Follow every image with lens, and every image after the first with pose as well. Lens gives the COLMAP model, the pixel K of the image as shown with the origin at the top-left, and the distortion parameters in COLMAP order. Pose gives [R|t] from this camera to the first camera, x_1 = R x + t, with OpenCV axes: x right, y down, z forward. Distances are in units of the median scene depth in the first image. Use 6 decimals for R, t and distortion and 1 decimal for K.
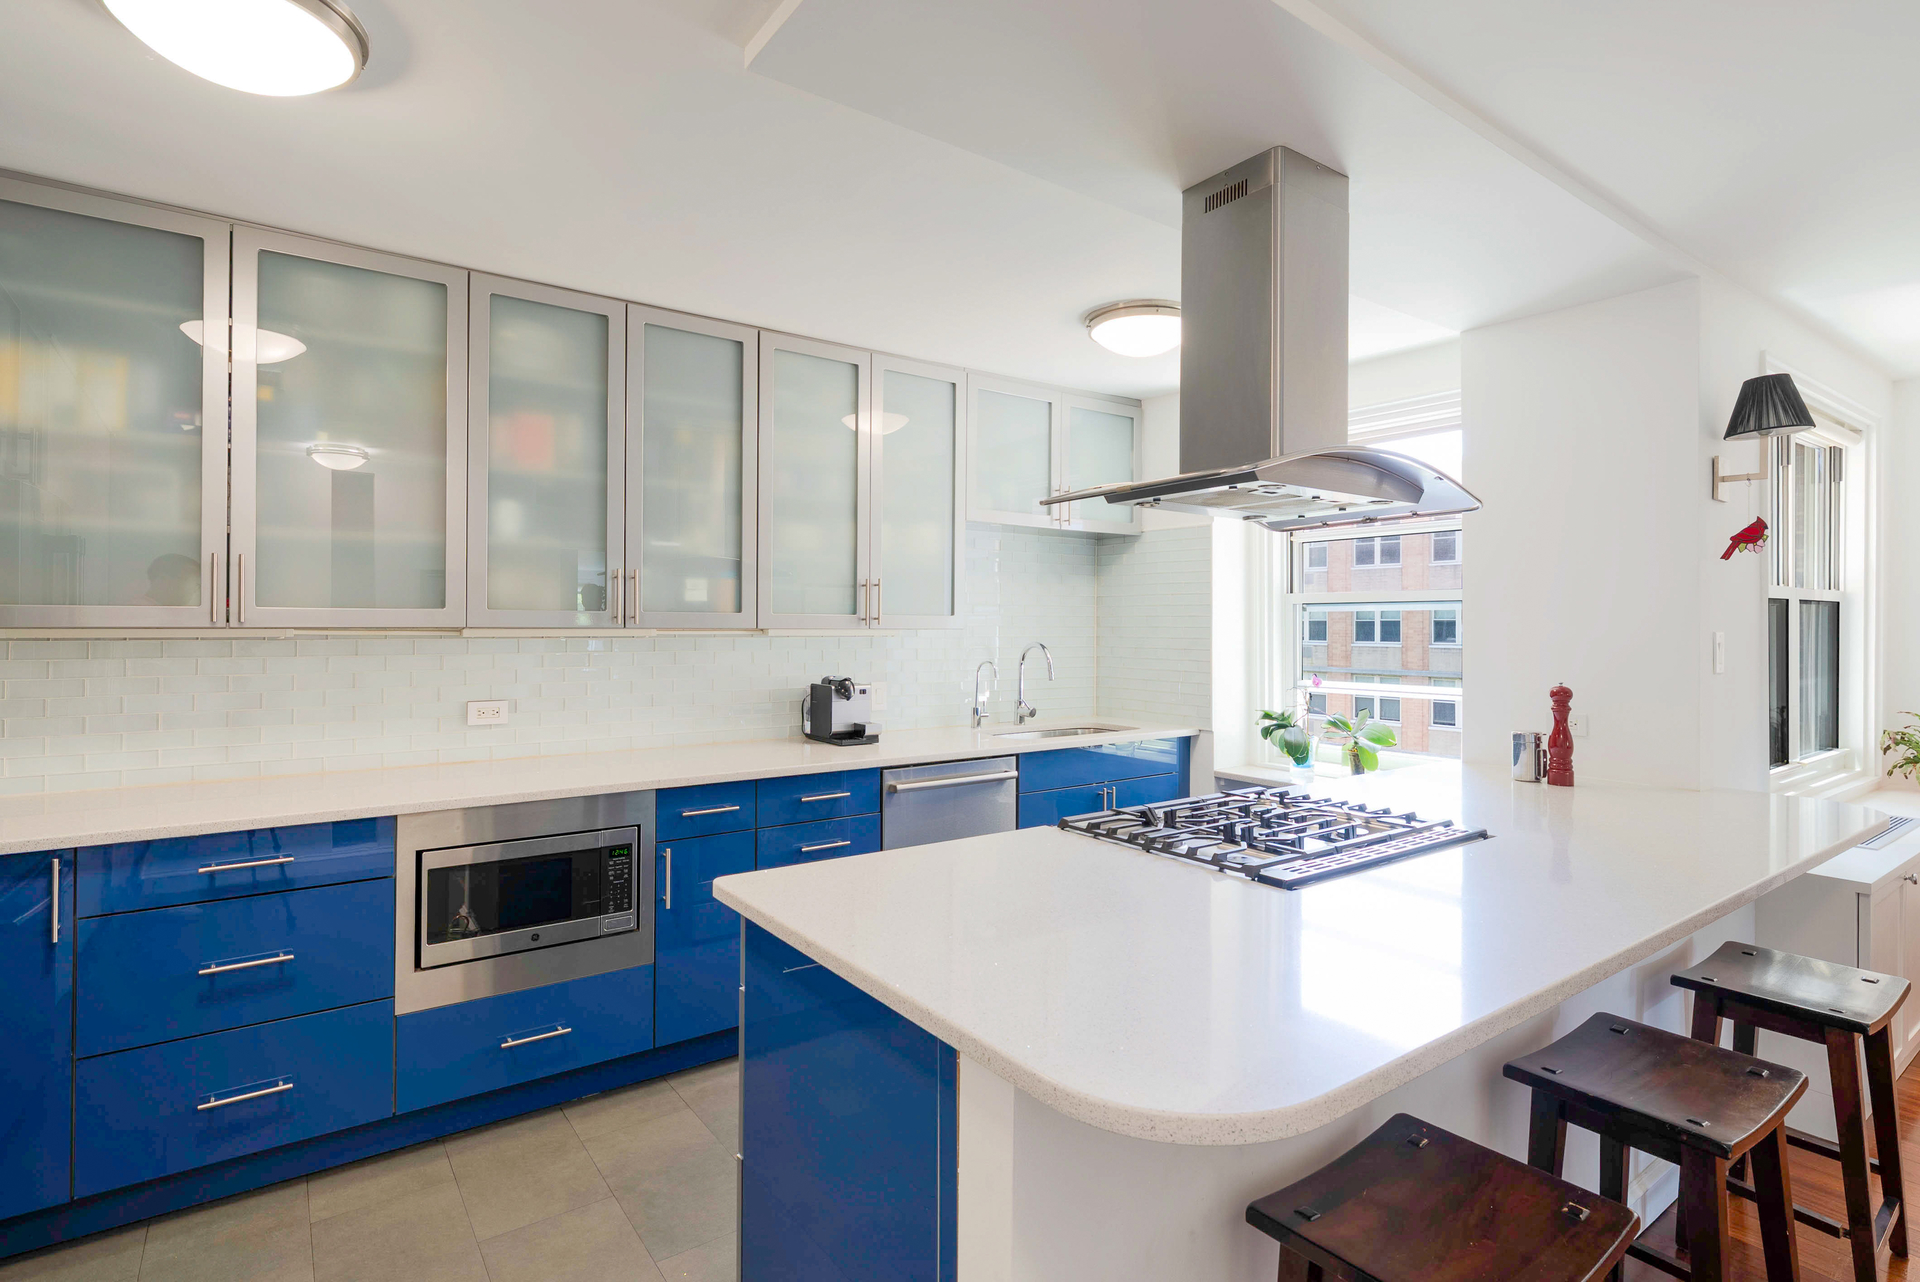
lens RADIAL K [[969.0, 0, 965.4], [0, 969.0, 620.3], [0, 0, 1]] dist [0.023348, 0.000080]
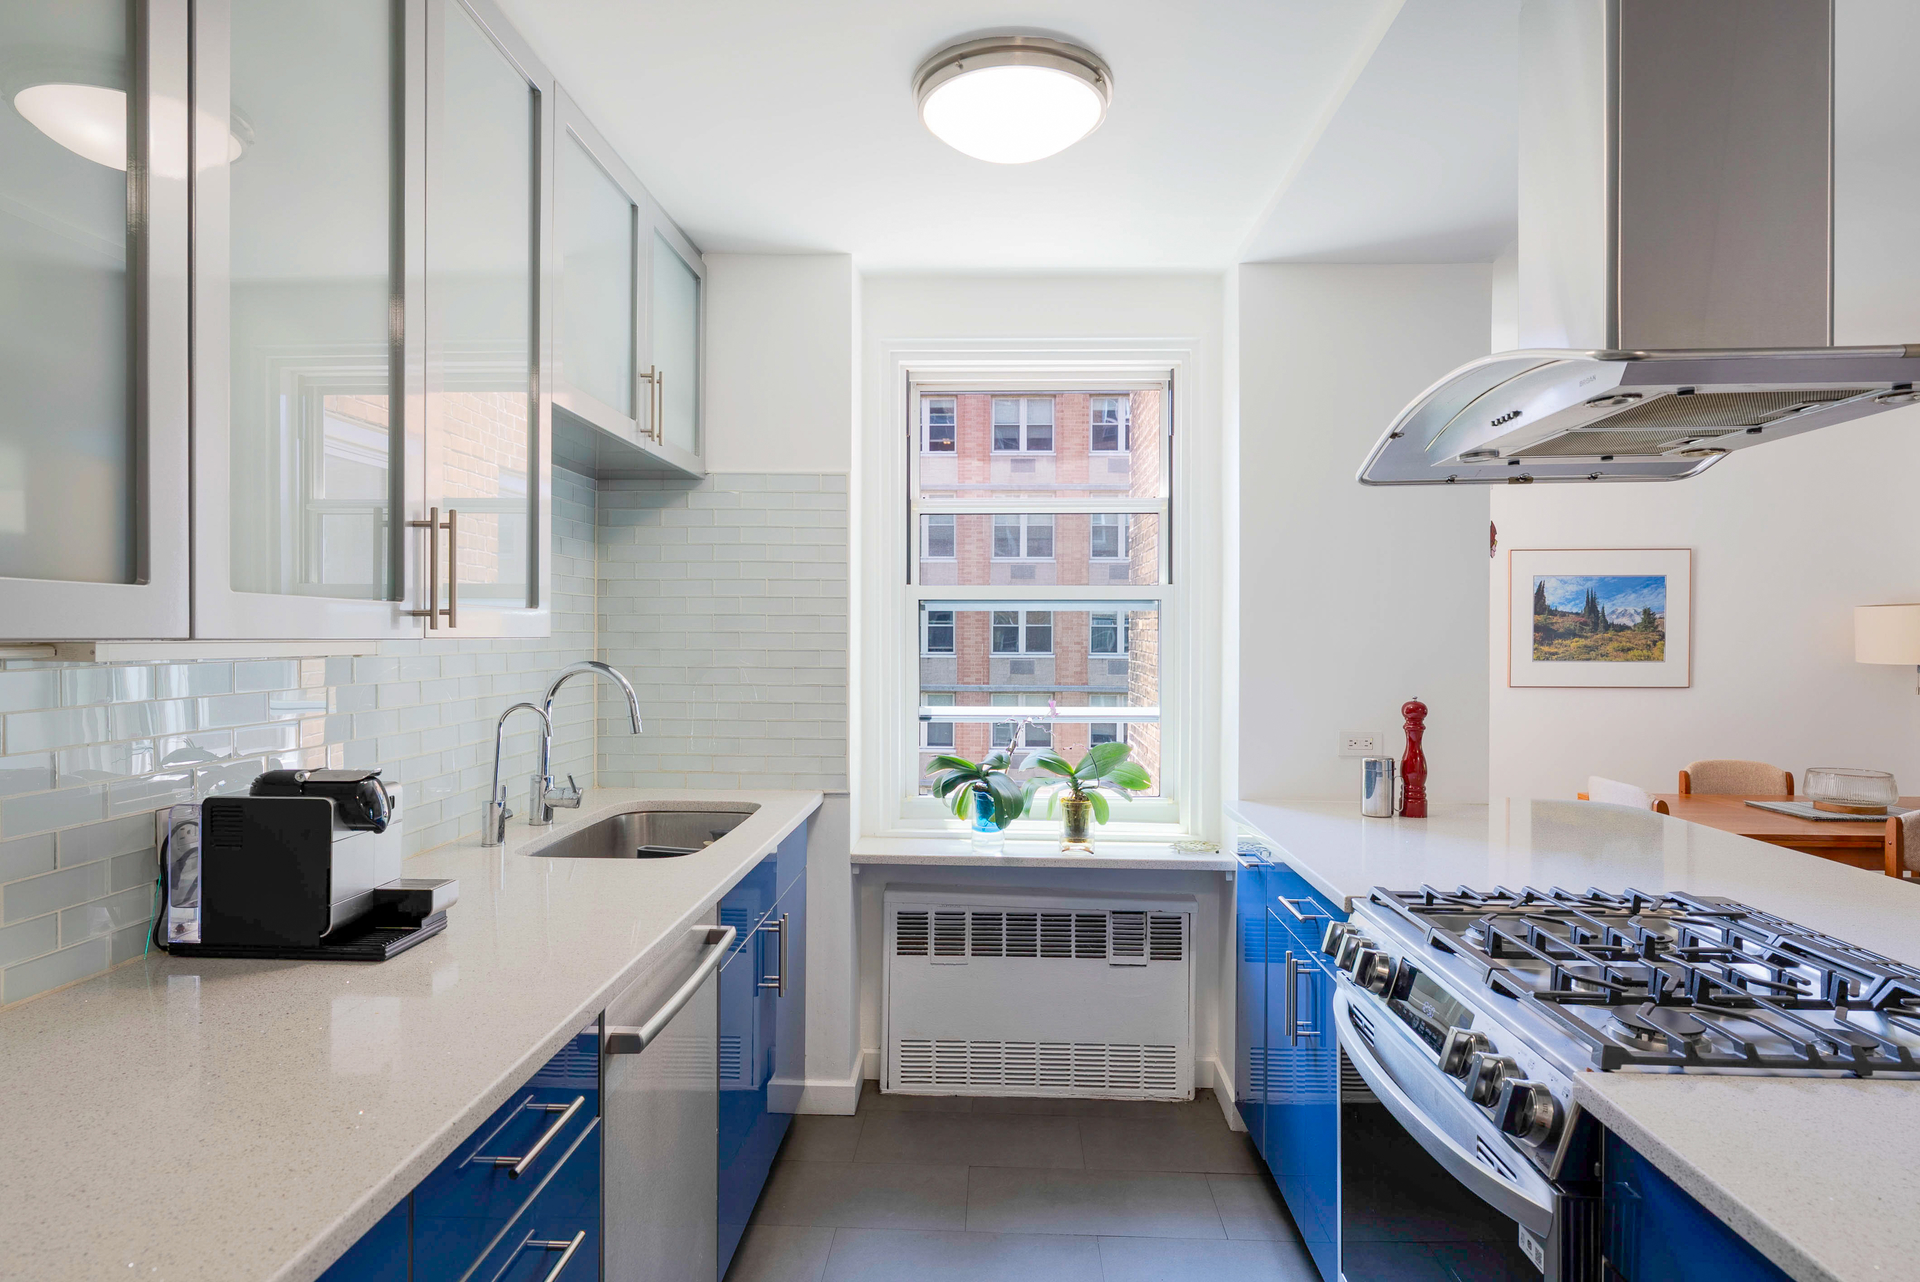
lens RADIAL K [[1064.7, 0, 822.3], [0, 1064.7, 638.9], [0, 0, 1]] dist [0.018234, 0.000295]
pose [[0.622283, -0.005248, 0.782775, -0.349456], [-0.005388, 0.999925, 0.010987, 0.003852], [-0.782774, -0.011054, 0.622208, 0.642730]]
